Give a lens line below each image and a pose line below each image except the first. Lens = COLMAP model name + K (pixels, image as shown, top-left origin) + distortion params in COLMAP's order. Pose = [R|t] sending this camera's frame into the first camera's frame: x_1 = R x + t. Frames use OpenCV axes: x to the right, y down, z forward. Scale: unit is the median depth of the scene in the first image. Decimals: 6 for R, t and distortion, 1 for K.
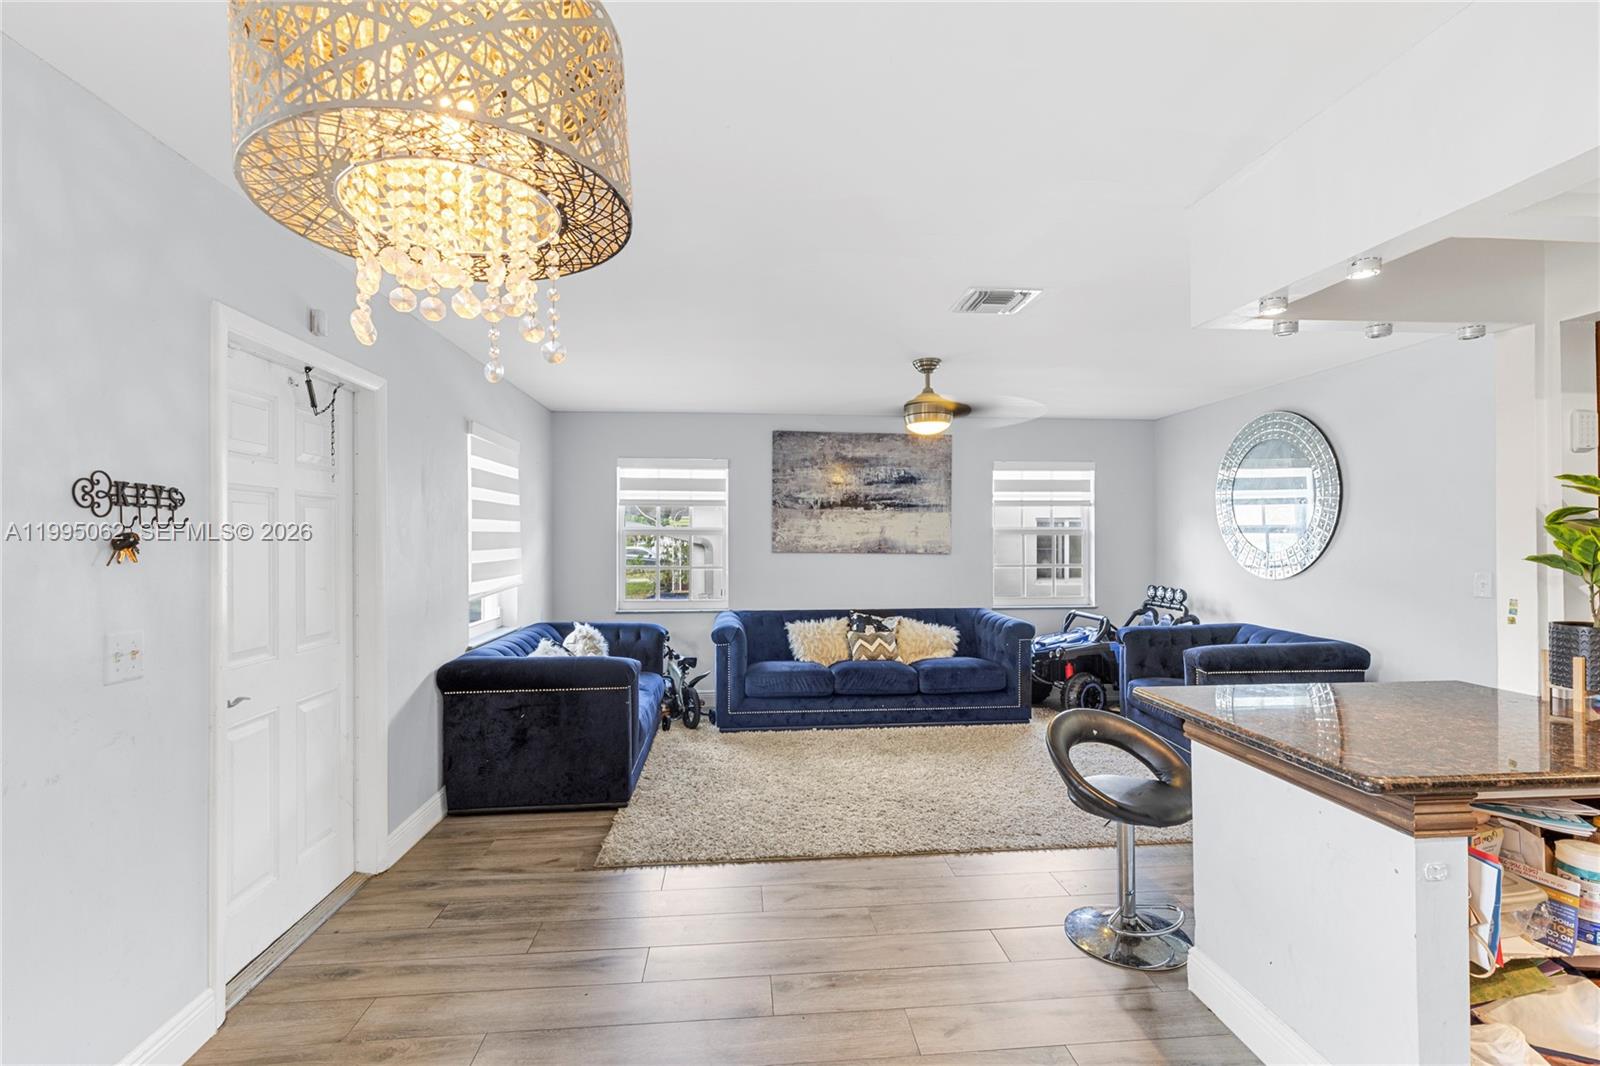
lens RADIAL K [[720.5, 0, 803.9], [0, 720.5, 536.2], [0, 0, 1]] dist [0.004633, -0.000717]
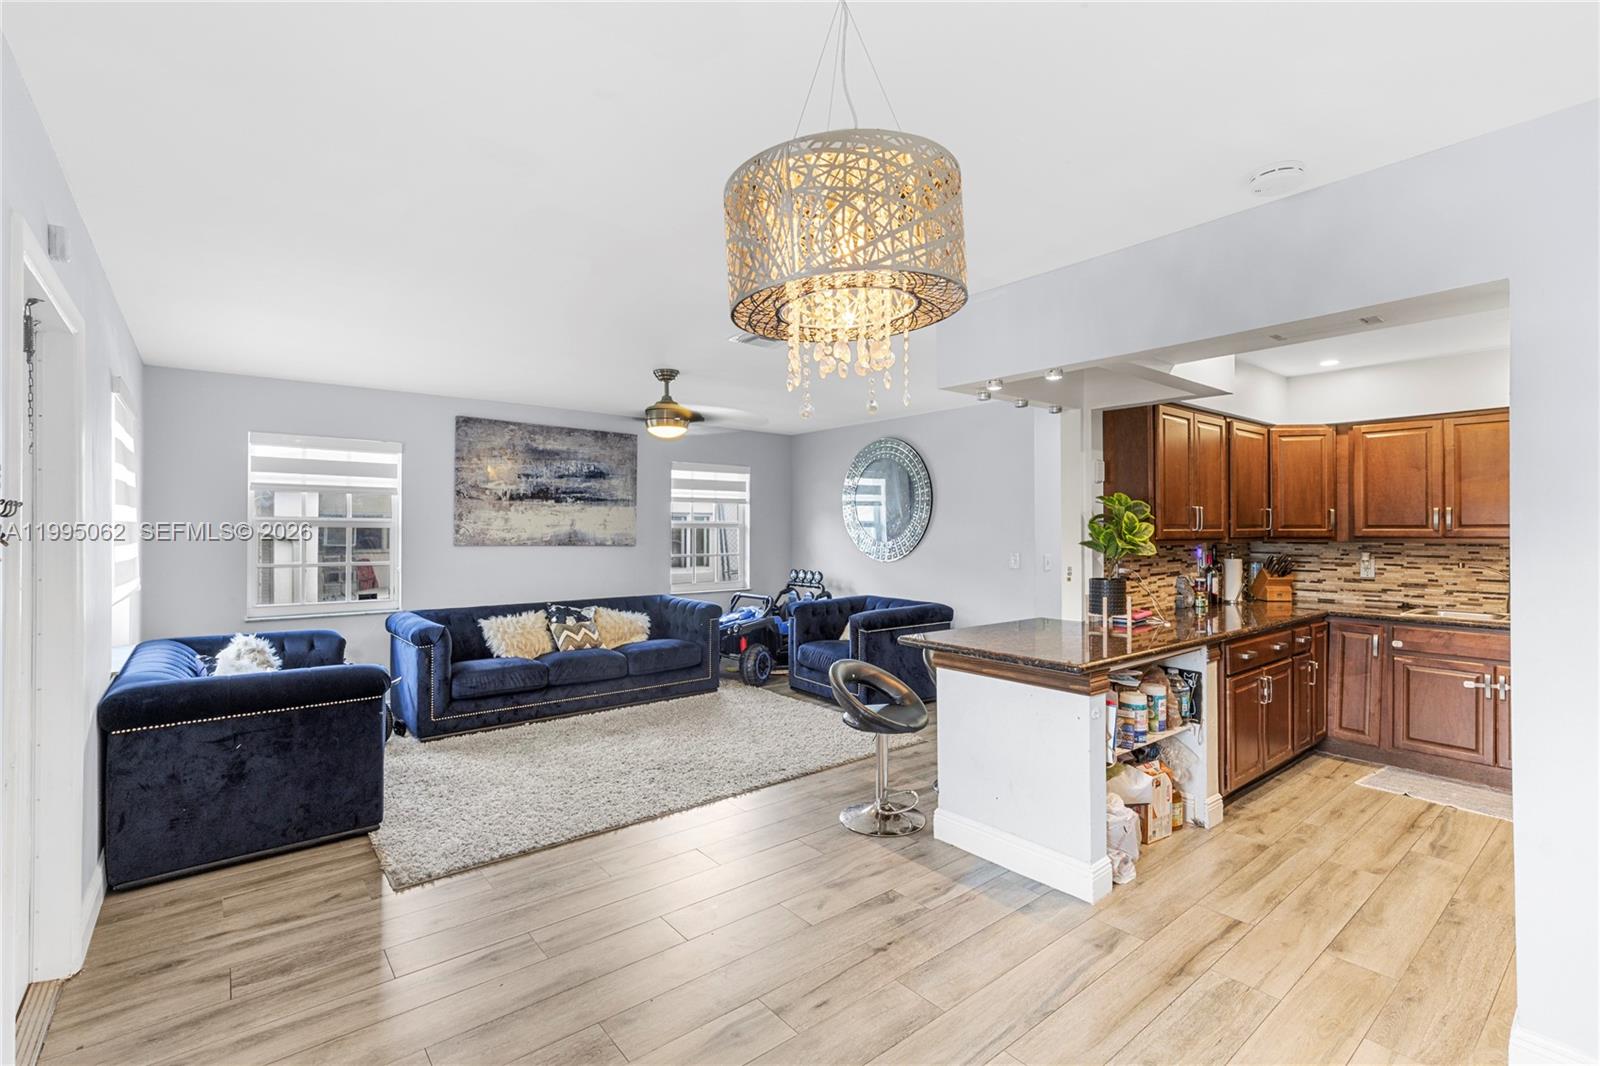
lens RADIAL K [[716.3, 0, 802.1], [0, 716.3, 524.9], [0, 0, 1]] dist [0.003333, -0.000391]
pose [[0.829829, 0.006370, 0.557981, -0.199987], [-0.002990, 0.999971, -0.006970, 0.000577], [-0.558009, 0.004116, 0.829825, -0.024216]]
